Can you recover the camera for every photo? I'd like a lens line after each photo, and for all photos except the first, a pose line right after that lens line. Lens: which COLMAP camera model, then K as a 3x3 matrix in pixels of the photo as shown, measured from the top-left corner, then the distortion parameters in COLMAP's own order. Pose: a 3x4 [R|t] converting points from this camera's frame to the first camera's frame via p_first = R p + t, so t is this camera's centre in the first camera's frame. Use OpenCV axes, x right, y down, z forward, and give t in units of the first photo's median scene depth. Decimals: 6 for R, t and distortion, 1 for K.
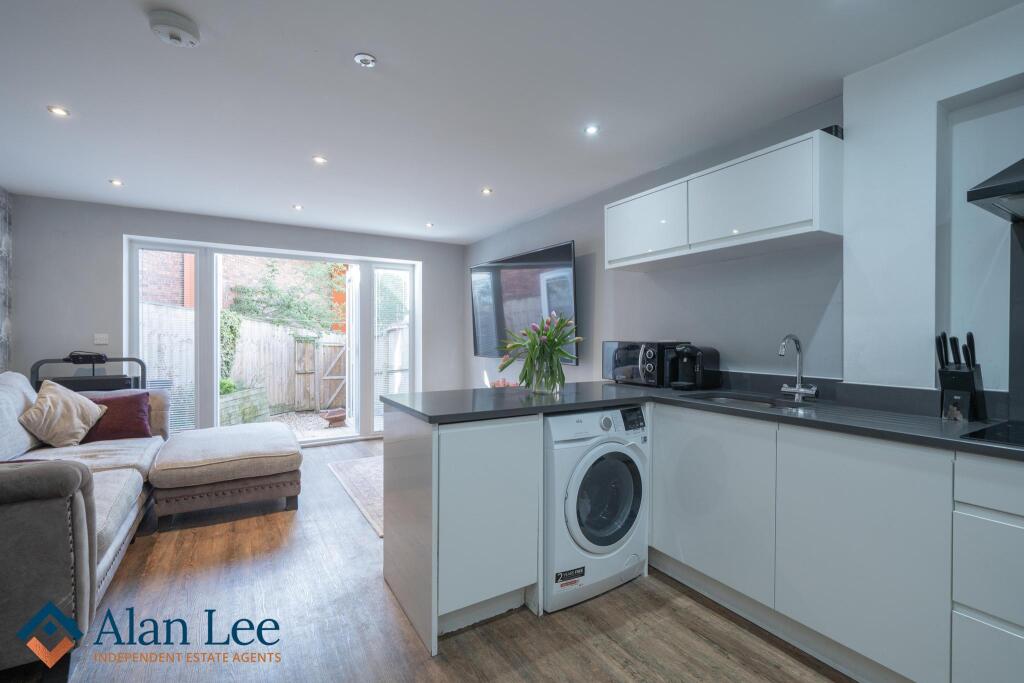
lens RADIAL K [[458.3, 0, 505.4], [0, 458.3, 336.1], [0, 0, 1]] dist [0.005375, 0.001266]
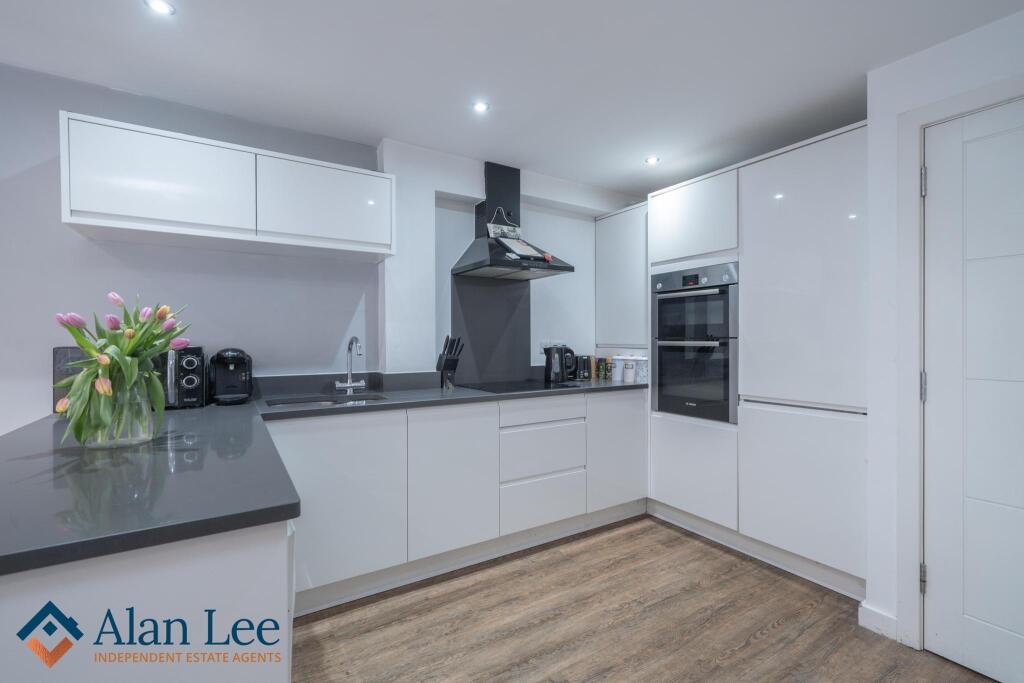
lens RADIAL K [[458.3, 0, 516.9], [0, 458.3, 340.2], [0, 0, 1]] dist [0.005375, 0.001266]
pose [[-0.036131, -0.002007, 0.999345, -0.531458], [0.002589, 0.999994, 0.002102, 0.004230], [-0.999344, 0.002663, -0.036126, 0.626354]]
